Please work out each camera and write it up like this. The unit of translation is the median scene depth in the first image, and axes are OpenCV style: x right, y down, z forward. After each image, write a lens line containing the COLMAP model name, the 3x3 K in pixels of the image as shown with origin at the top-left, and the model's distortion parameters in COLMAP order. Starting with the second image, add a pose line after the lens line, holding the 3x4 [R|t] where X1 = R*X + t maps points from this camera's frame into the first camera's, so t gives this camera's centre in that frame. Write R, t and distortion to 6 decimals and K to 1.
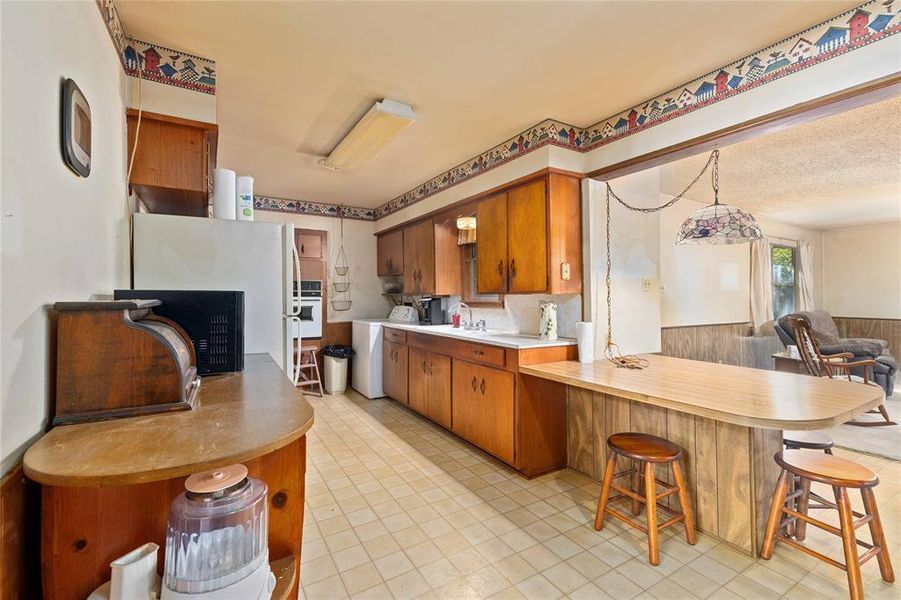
lens RADIAL K [[392.8, 0, 447.2], [0, 392.8, 287.6], [0, 0, 1]] dist [0.014769, 0.000059]
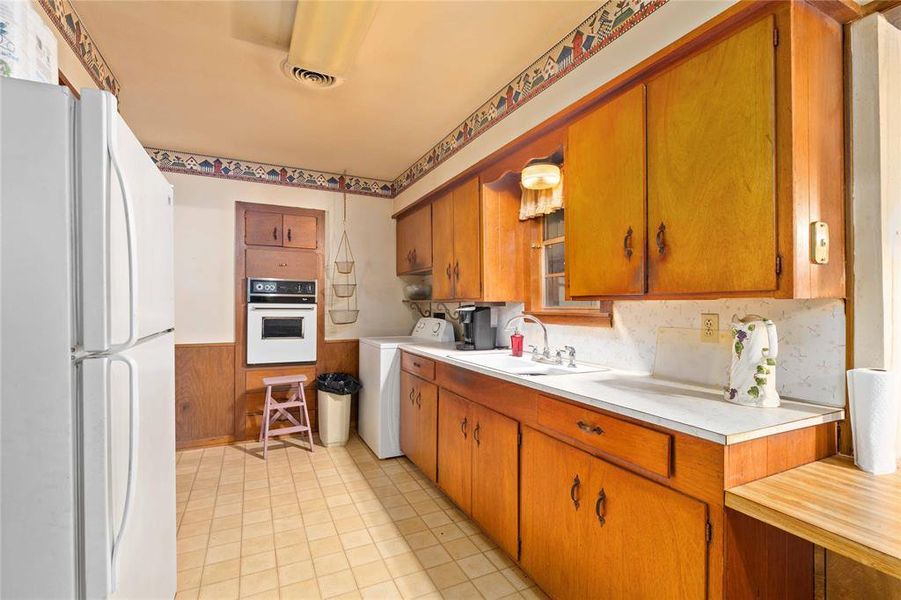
lens RADIAL K [[406.7, 0, 446.4], [0, 406.7, 302.3], [0, 0, 1]] dist [0.000575, 0.000089]
pose [[0.996006, 0.005165, -0.089133, -0.031802], [-0.003773, 0.999868, 0.015789, 0.010856], [0.089203, -0.015390, 0.995895, 0.393614]]
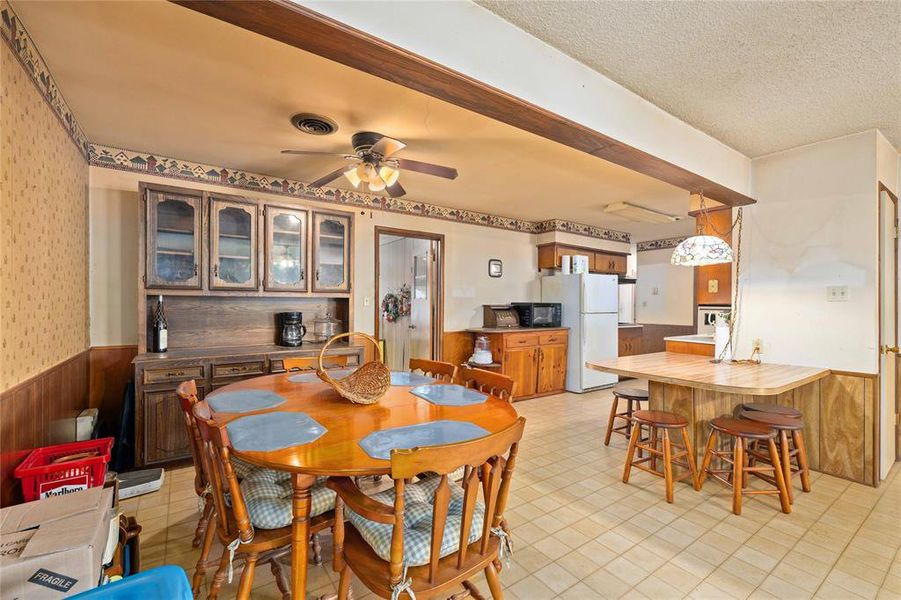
lens RADIAL K [[382.5, 0, 448.2], [0, 382.5, 304.4], [0, 0, 1]] dist [0.000675, -0.000496]
pose [[0.052475, 0.002427, -0.998619, 1.072543], [0.009188, 0.999954, 0.002913, 0.003803], [0.998580, -0.009328, 0.052451, 0.060035]]
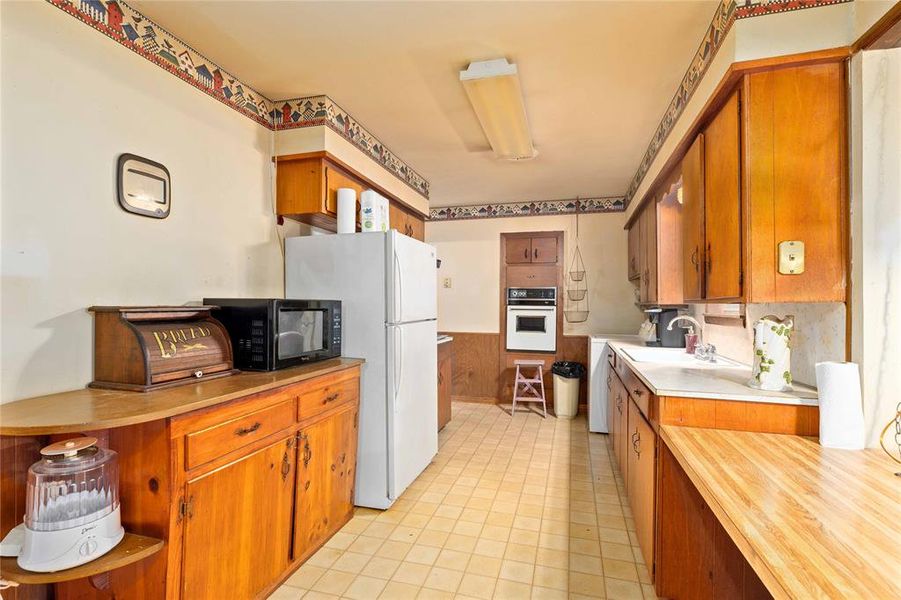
lens RADIAL K [[426.6, 0, 453.0], [0, 426.6, 304.1], [0, 0, 1]] dist [-0.003942, 0.000059]
pose [[0.688456, 0.003487, -0.725270, 0.286821], [0.009008, 0.999870, 0.013357, 0.005365], [0.725223, -0.015729, 0.688335, 0.224461]]
